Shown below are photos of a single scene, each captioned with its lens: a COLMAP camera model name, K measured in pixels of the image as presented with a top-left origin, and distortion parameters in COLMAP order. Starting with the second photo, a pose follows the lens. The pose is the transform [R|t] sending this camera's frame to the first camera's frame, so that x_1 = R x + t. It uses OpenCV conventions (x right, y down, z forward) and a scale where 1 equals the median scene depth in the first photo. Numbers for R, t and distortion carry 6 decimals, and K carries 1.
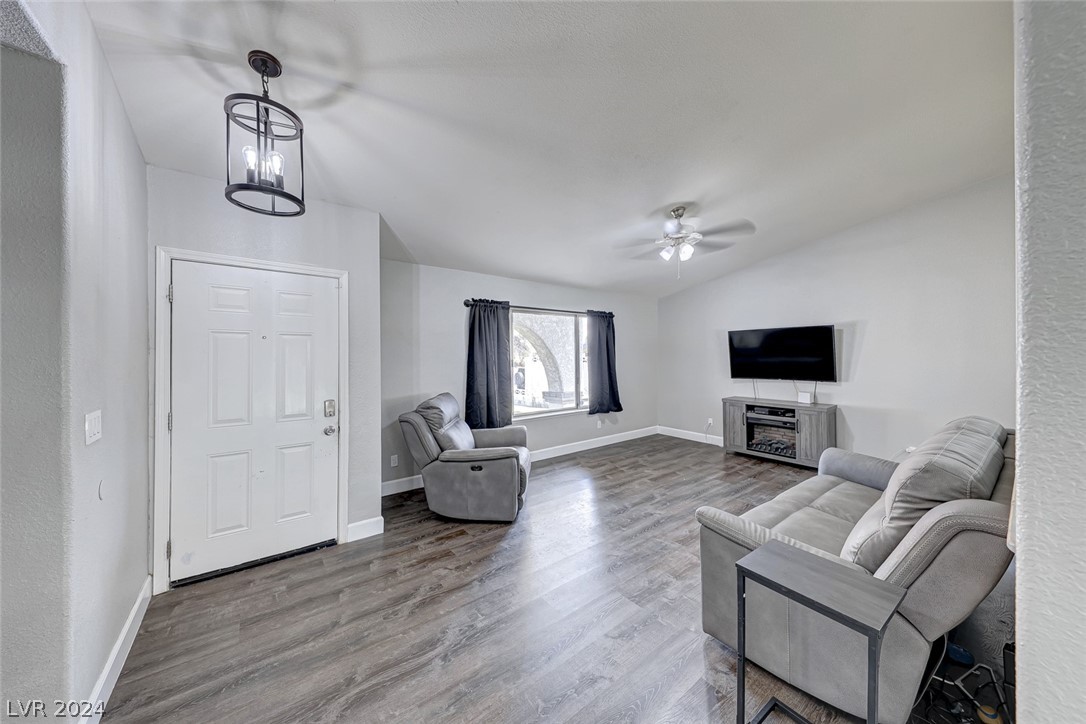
lens RADIAL K [[370.3, 0, 541.2], [0, 370.3, 348.4], [0, 0, 1]] dist [0.009951, -0.005068]
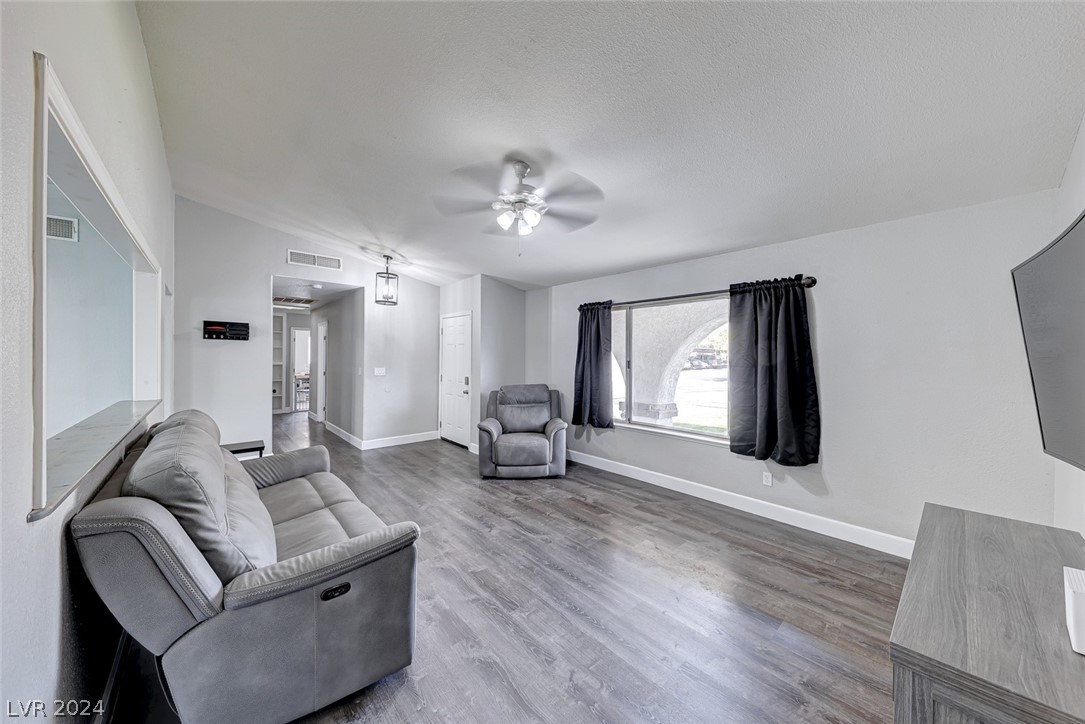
lens RADIAL K [[369.9, 0, 537.3], [0, 369.9, 357.3], [0, 0, 1]] dist [0.009951, -0.005068]
pose [[0.066963, 0.008332, -0.997721, 1.126105], [0.004649, 0.999952, 0.008662, 0.016826], [0.997745, -0.005218, 0.066921, 0.977799]]
